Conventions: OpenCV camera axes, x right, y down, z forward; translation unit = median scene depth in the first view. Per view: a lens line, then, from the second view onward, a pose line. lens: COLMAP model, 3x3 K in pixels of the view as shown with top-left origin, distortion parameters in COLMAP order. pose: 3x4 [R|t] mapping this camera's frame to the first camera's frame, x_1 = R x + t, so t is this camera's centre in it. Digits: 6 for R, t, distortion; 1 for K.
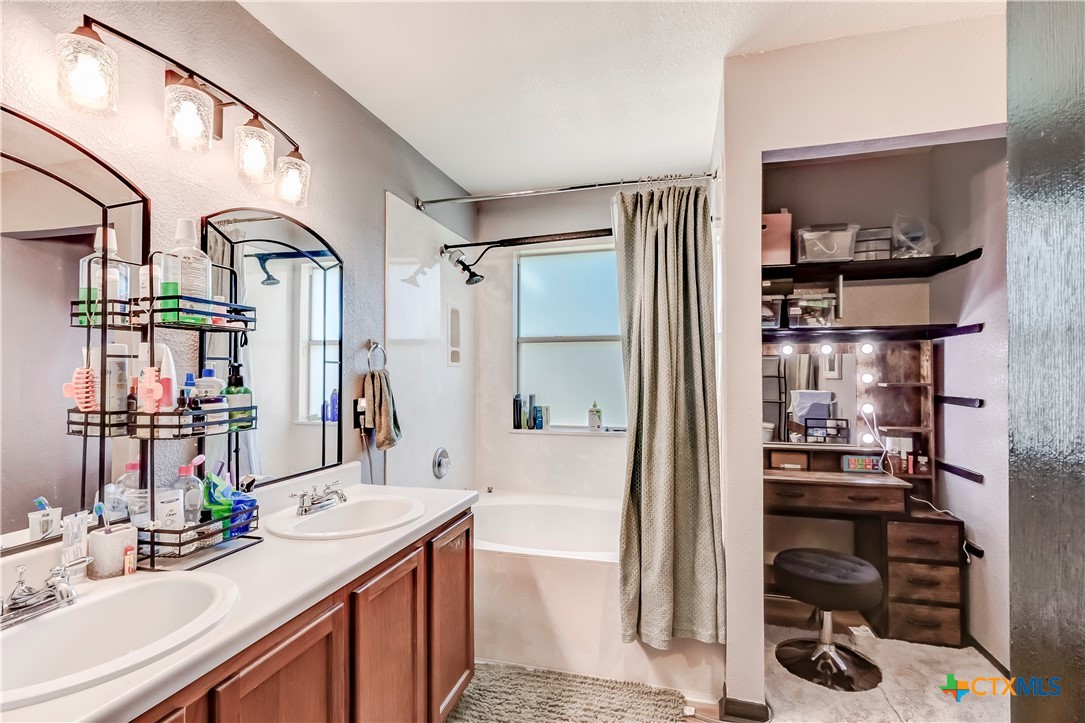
lens RADIAL K [[489.6, 0, 544.8], [0, 489.6, 367.3], [0, 0, 1]] dist [0.000435, -0.000501]
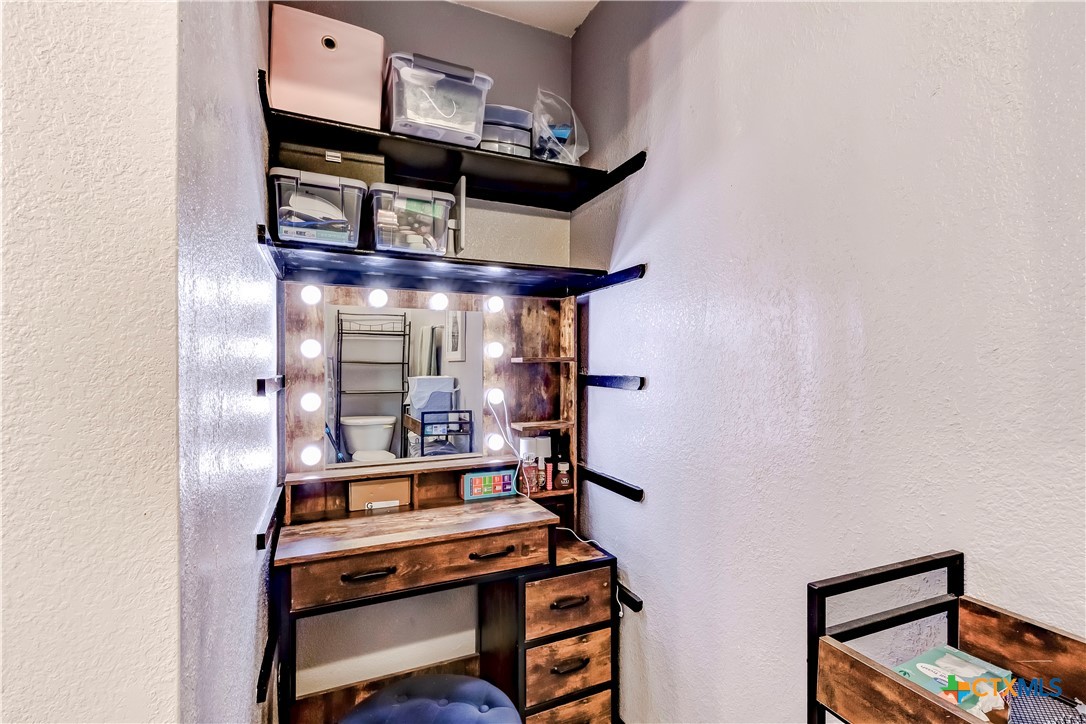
lens RADIAL K [[490.0, 0, 545.3], [0, 490.0, 367.8], [0, 0, 1]] dist [0.000435, -0.000501]
pose [[0.763425, 0.000685, 0.645897, 0.300503], [-0.011116, 0.999865, 0.012077, 0.038757], [-0.645801, -0.016400, 0.763329, 0.483296]]
